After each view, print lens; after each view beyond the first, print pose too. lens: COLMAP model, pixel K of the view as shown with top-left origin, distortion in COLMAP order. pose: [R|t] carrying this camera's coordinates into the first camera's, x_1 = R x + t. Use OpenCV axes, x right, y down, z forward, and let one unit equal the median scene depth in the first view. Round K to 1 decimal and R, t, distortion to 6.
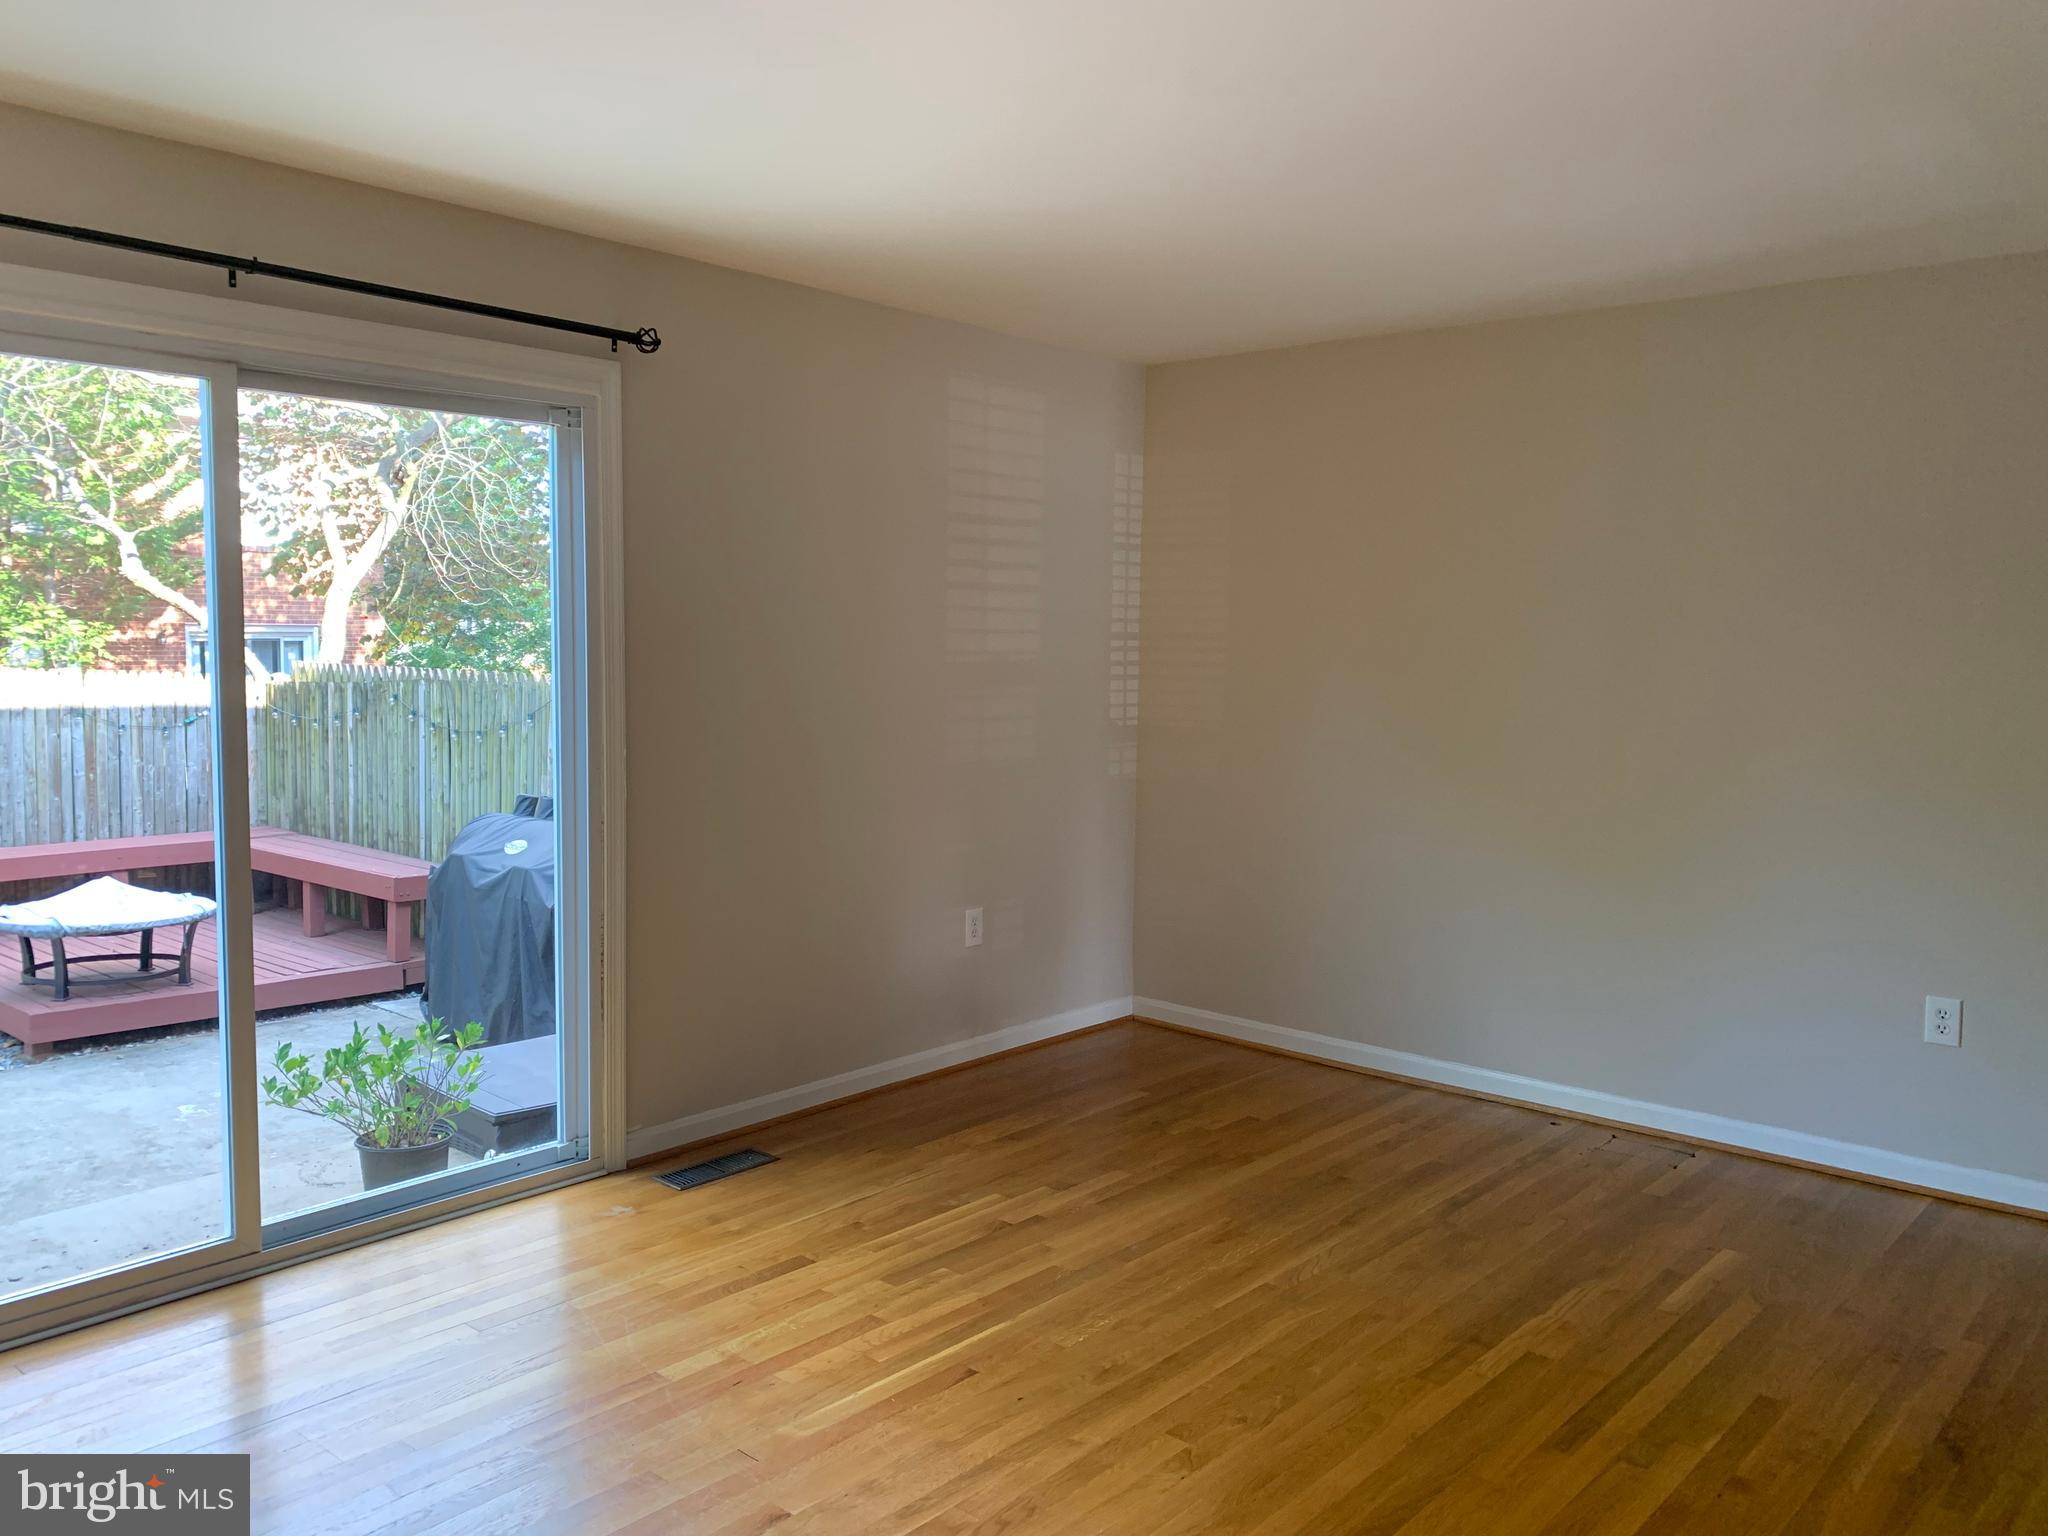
lens RADIAL K [[1566.2, 0, 984.1], [0, 1566.2, 770.0], [0, 0, 1]] dist [0.010309, 0.002036]
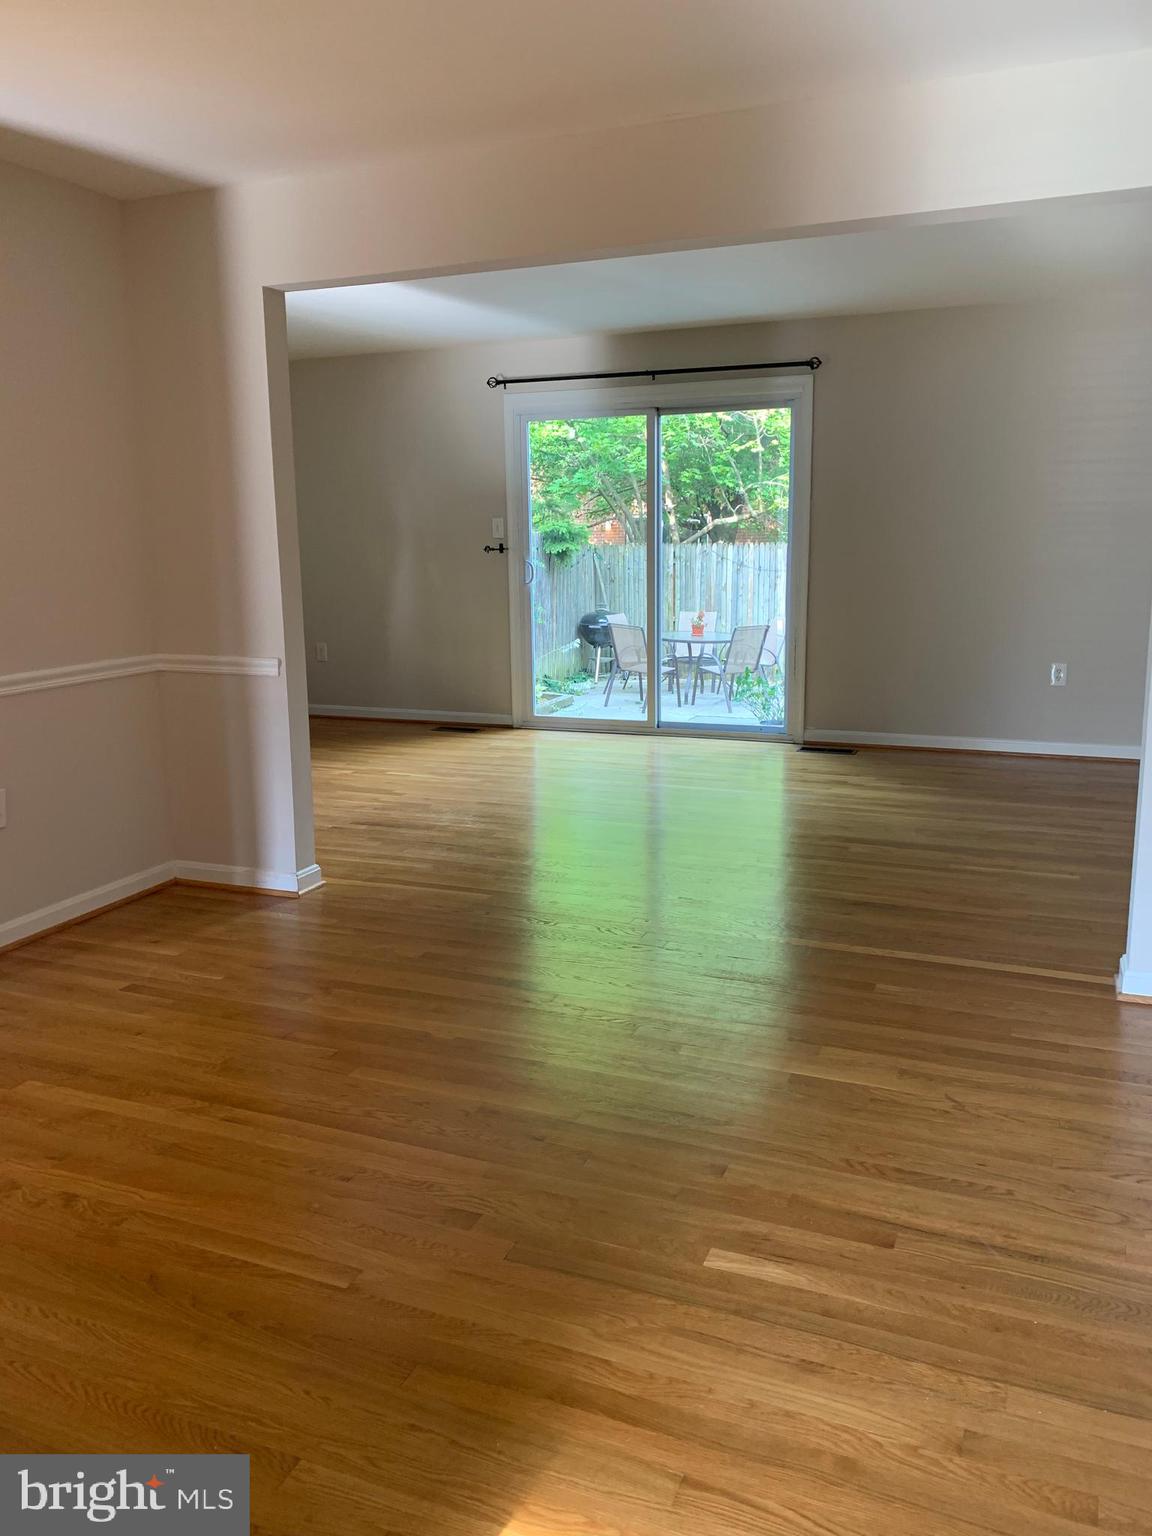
lens RADIAL K [[1167.5, 0, 572.1], [0, 1167.5, 755.7], [0, 0, 1]] dist [0.104296, -0.148214]
pose [[0.336496, 0.159289, -0.928115, 1.384987], [-0.066836, 0.987144, 0.145188, 0.053317], [0.939310, 0.013176, 0.342816, 0.137526]]
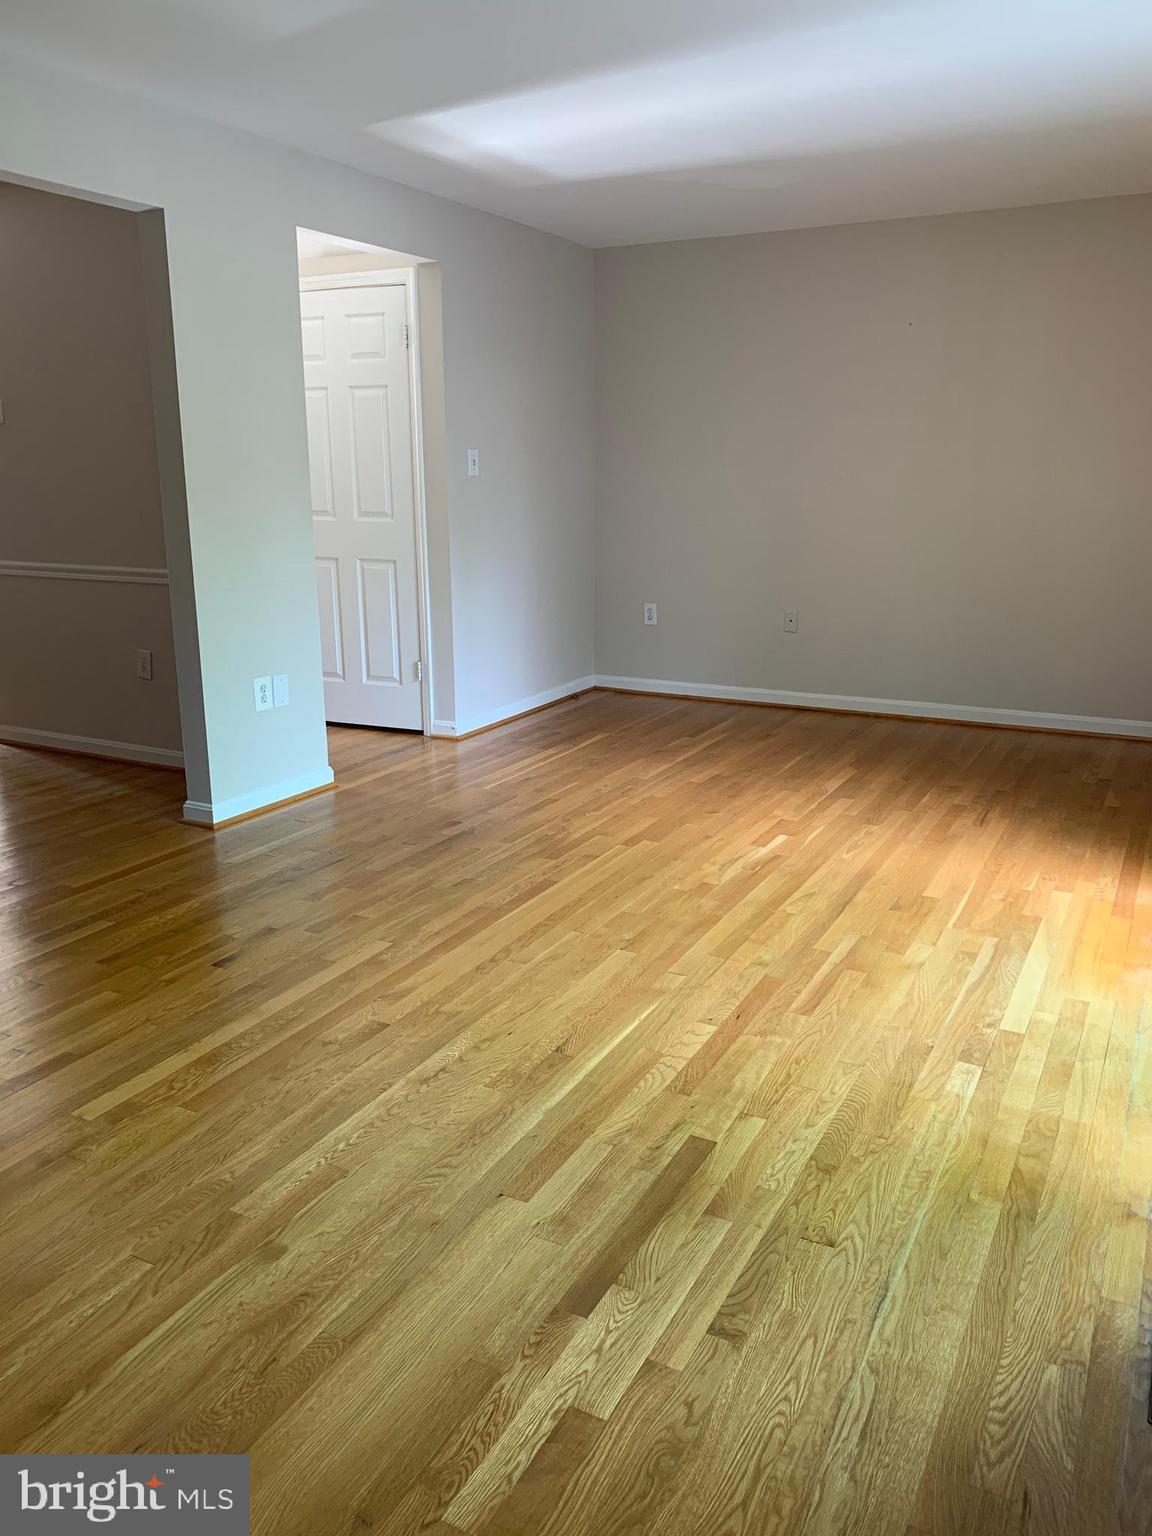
lens RADIAL K [[1167.5, 0, 572.1], [0, 1167.5, 755.7], [0, 0, 1]] dist [0.104296, -0.148214]
pose [[-0.970918, 0.051373, -0.233835, 0.146549], [-0.028260, 0.945286, 0.325016, -0.087192], [0.237738, 0.322172, -0.916344, 1.441419]]
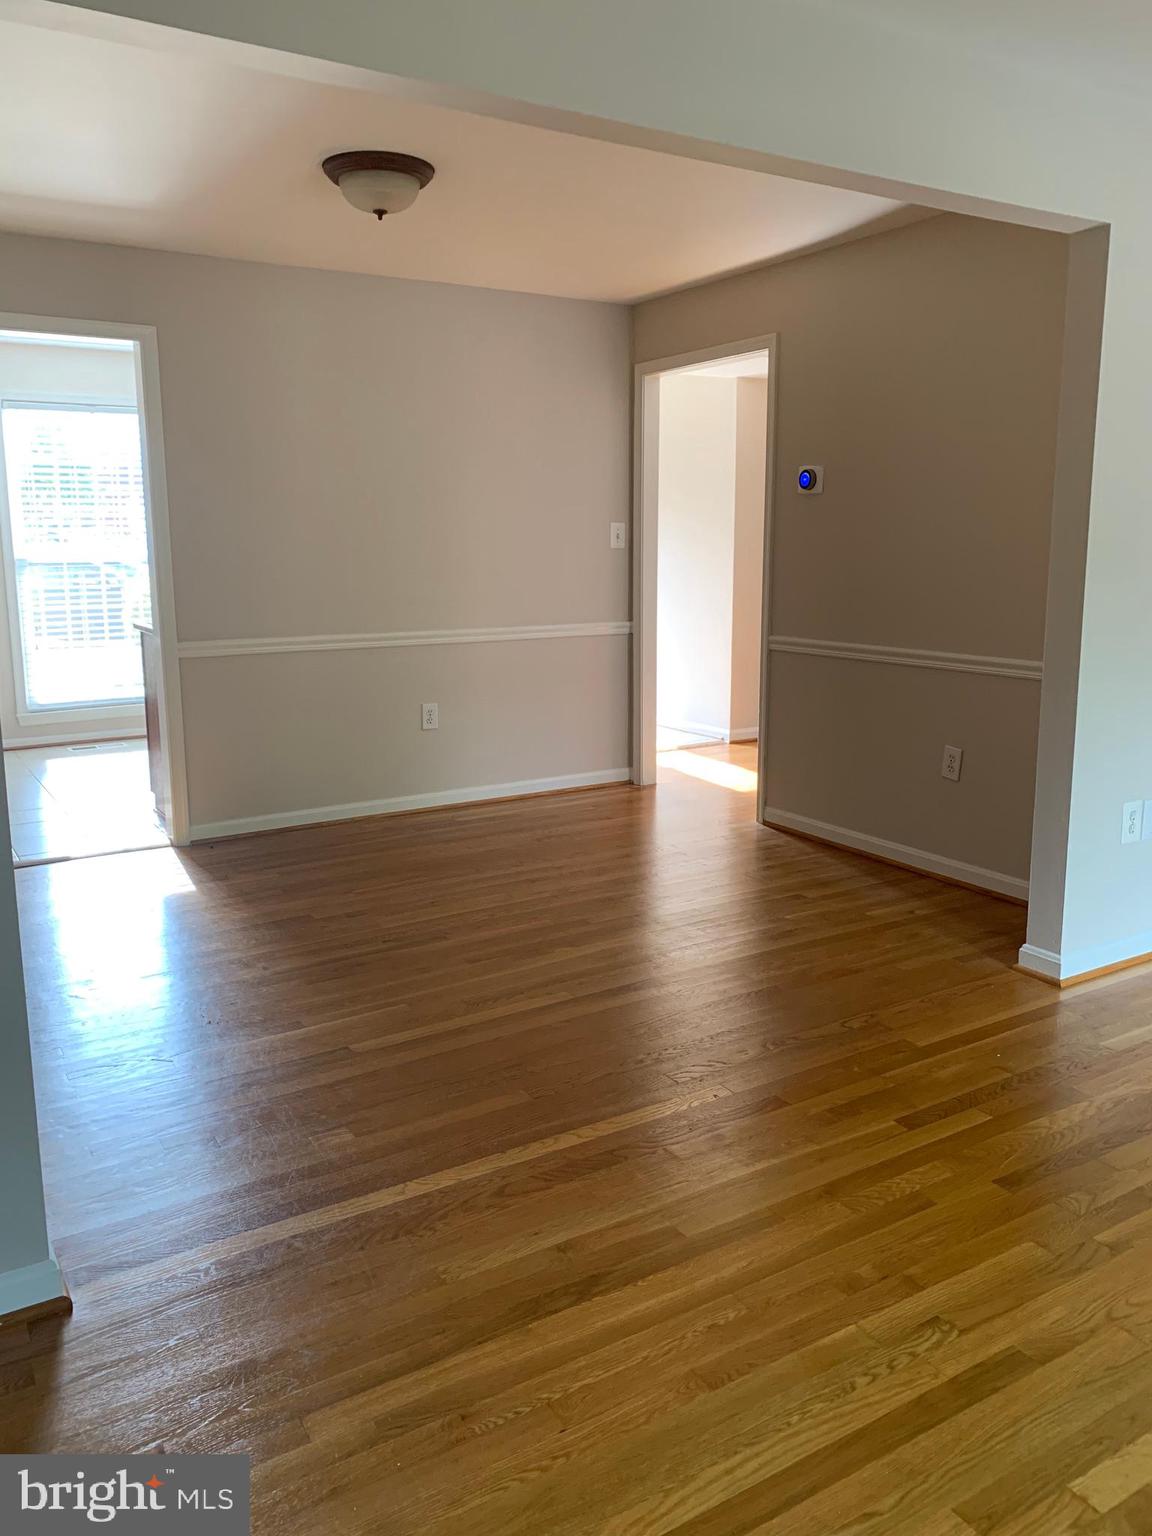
lens RADIAL K [[1155.1, 0, 593.6], [0, 1155.1, 771.7], [0, 0, 1]] dist [0.003375, 0.004165]
pose [[-0.962431, -0.063078, 0.264098, 0.343509], [0.015384, 0.958412, 0.284973, -0.057986], [-0.271090, 0.278330, -0.921435, 1.207411]]
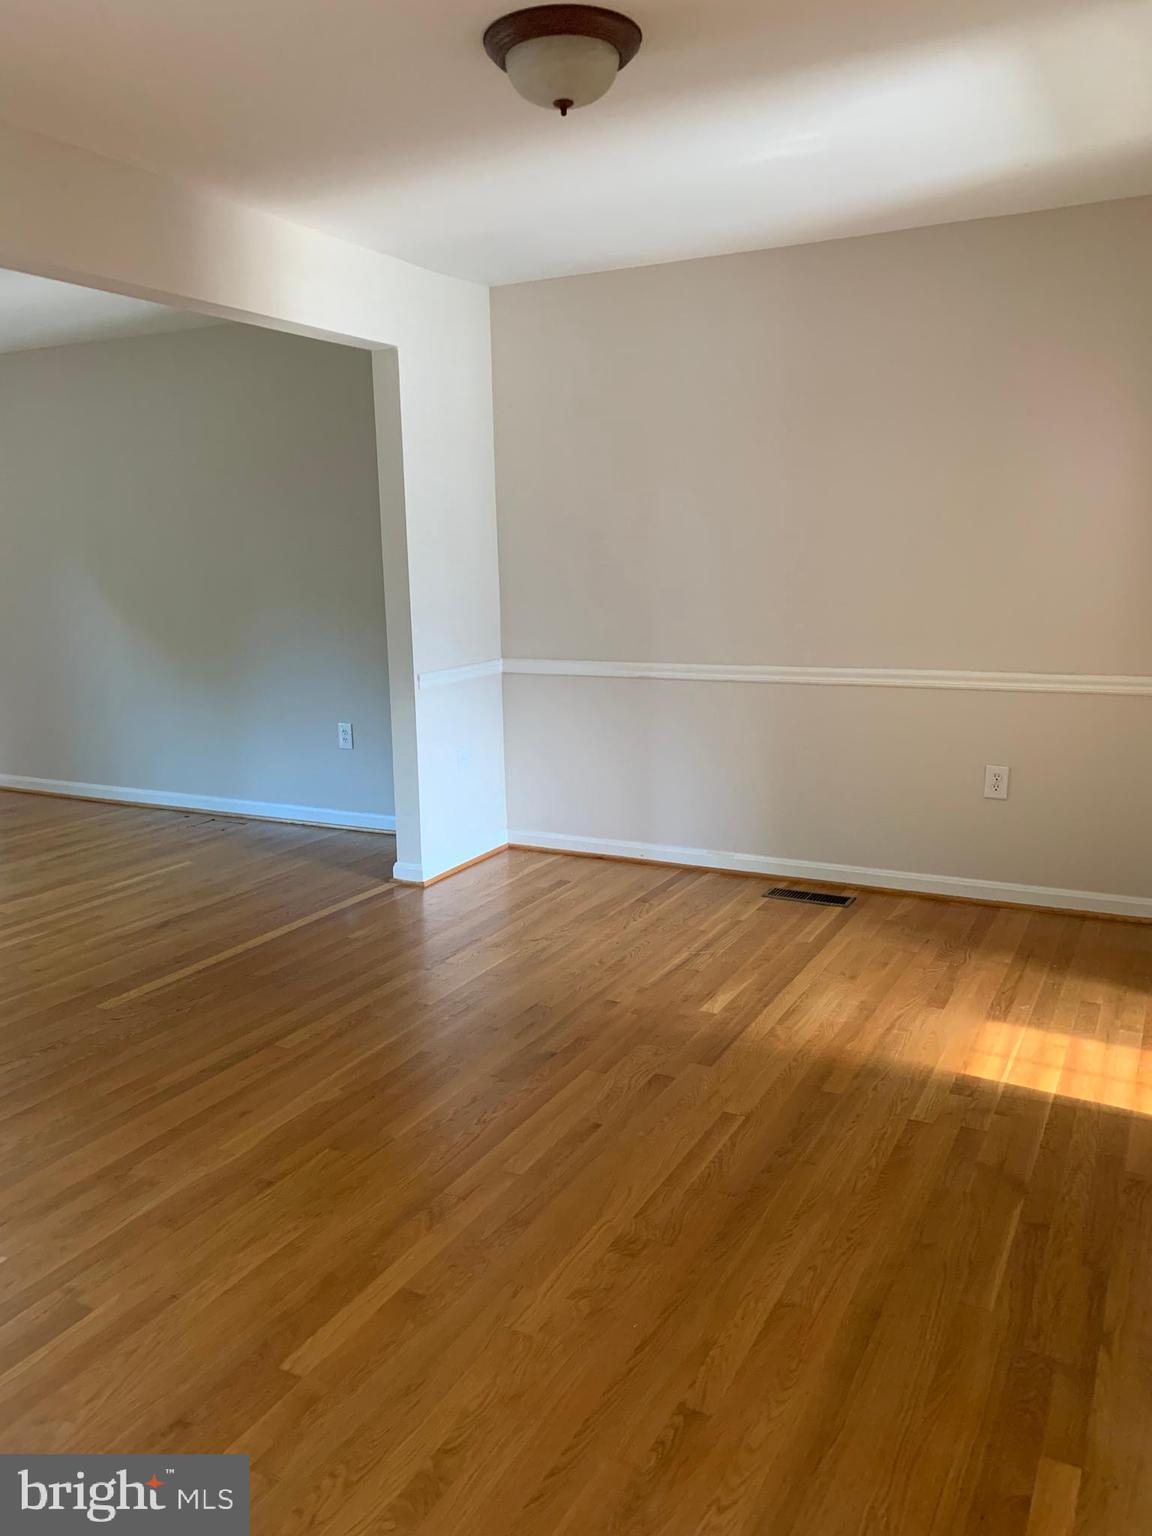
lens RADIAL K [[1167.5, 0, 572.1], [0, 1167.5, 755.7], [0, 0, 1]] dist [0.104296, -0.148214]
pose [[0.970931, -0.076760, 0.226717, 0.615948], [0.057415, 0.994219, 0.090732, 0.080961], [-0.232371, -0.075077, 0.969725, -0.456292]]
